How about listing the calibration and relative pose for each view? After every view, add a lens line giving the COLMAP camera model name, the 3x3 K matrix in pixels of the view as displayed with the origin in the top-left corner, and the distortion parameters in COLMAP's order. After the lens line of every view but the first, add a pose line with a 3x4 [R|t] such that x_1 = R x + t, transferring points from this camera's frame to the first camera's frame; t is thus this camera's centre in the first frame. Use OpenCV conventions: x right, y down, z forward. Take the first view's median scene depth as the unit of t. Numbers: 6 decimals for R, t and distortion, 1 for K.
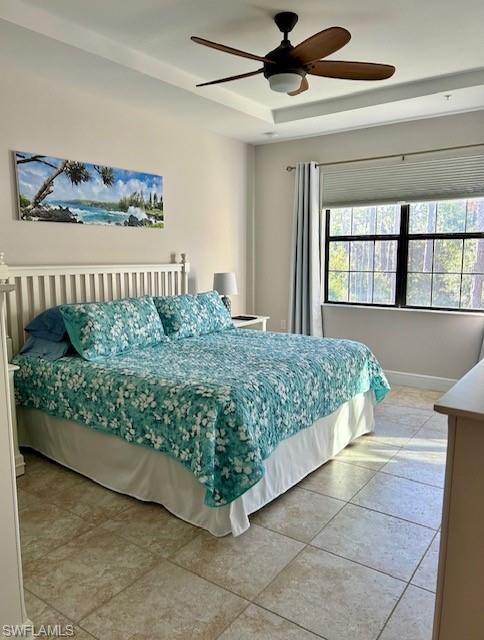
lens RADIAL K [[466.5, 0, 257.0], [0, 466.5, 318.0], [0, 0, 1]] dist [0.003578, -0.008884]
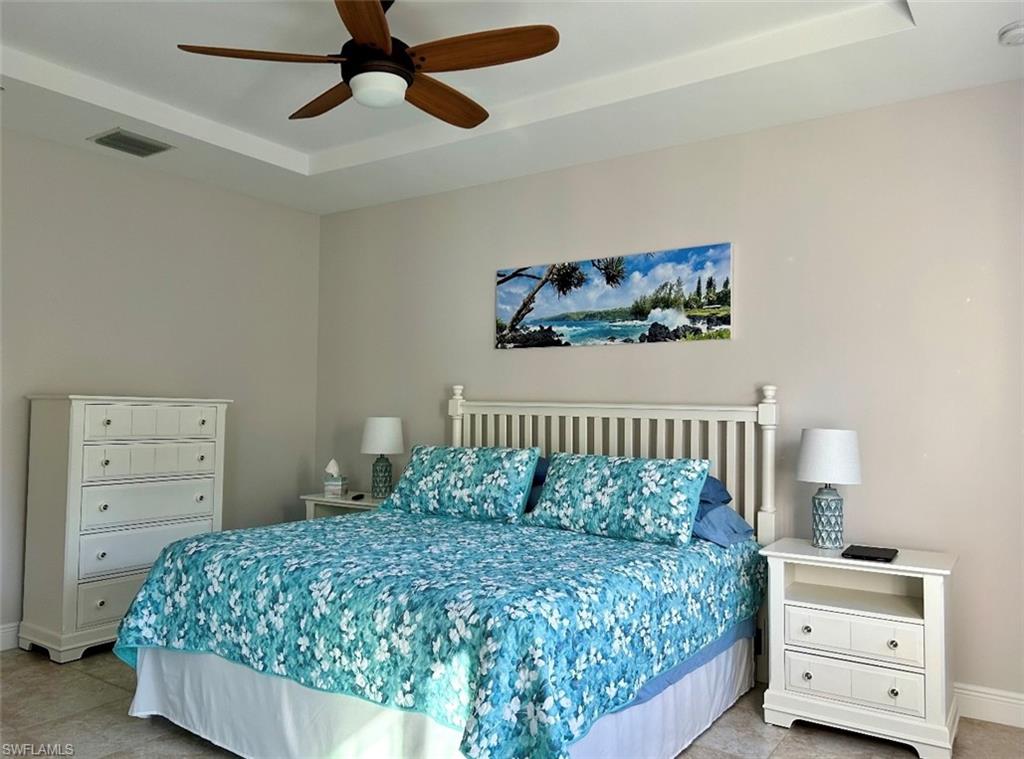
lens RADIAL K [[766.1, 0, 530.9], [0, 766.1, 380.4], [0, 0, 1]] dist [0.048841, -0.038855]
pose [[0.014231, -0.036620, -0.999228, 0.795495], [-0.148261, 0.988205, -0.038328, -0.096594], [0.988846, 0.148692, 0.008634, 0.944553]]
